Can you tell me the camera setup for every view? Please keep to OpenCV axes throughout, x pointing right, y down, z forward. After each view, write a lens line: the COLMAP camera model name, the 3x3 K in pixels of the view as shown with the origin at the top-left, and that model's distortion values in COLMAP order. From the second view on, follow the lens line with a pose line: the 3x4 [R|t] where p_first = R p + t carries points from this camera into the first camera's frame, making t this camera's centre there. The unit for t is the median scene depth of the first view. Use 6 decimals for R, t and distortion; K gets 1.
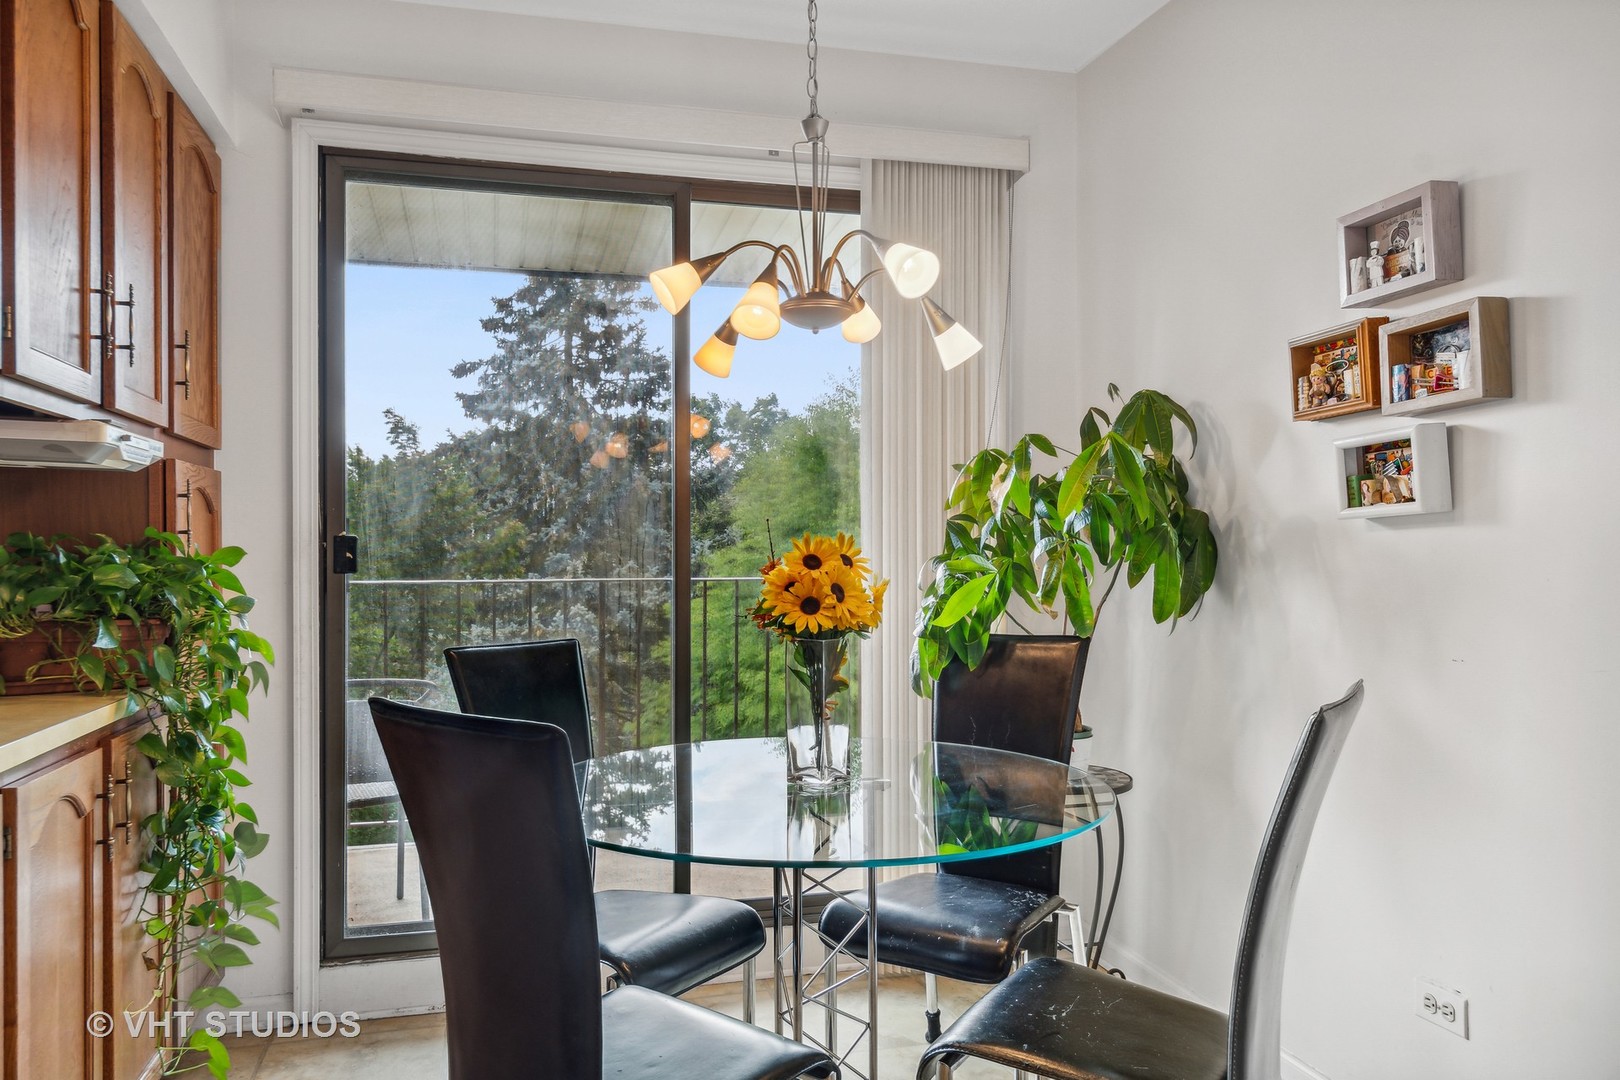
lens RADIAL K [[1084.2, 0, 806.0], [0, 1084.2, 537.8], [0, 0, 1]] dist [0.004348, 0.000195]
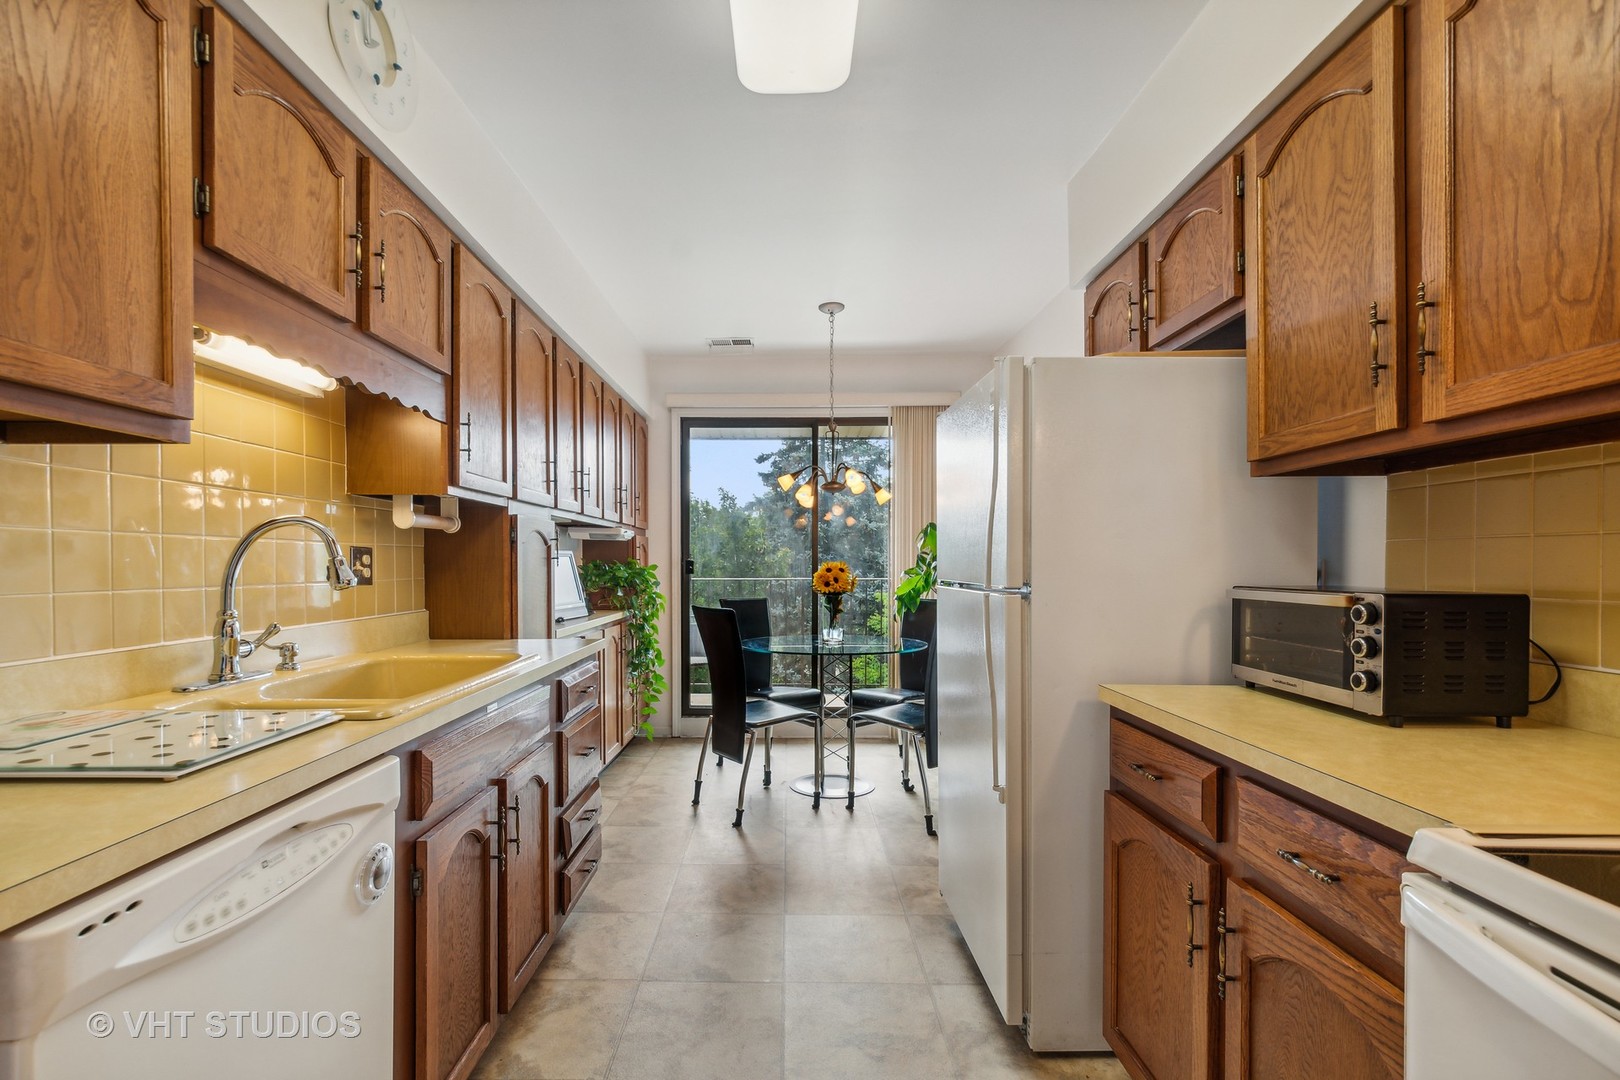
lens RADIAL K [[755.7, 0, 808.7], [0, 755.7, 555.8], [0, 0, 1]] dist [0.013956, 0.000386]
pose [[0.966865, 0.000061, -0.255289, 0.433789], [-0.000496, 0.999999, -0.001643, -0.013300], [0.255289, 0.001715, 0.966863, -0.941608]]
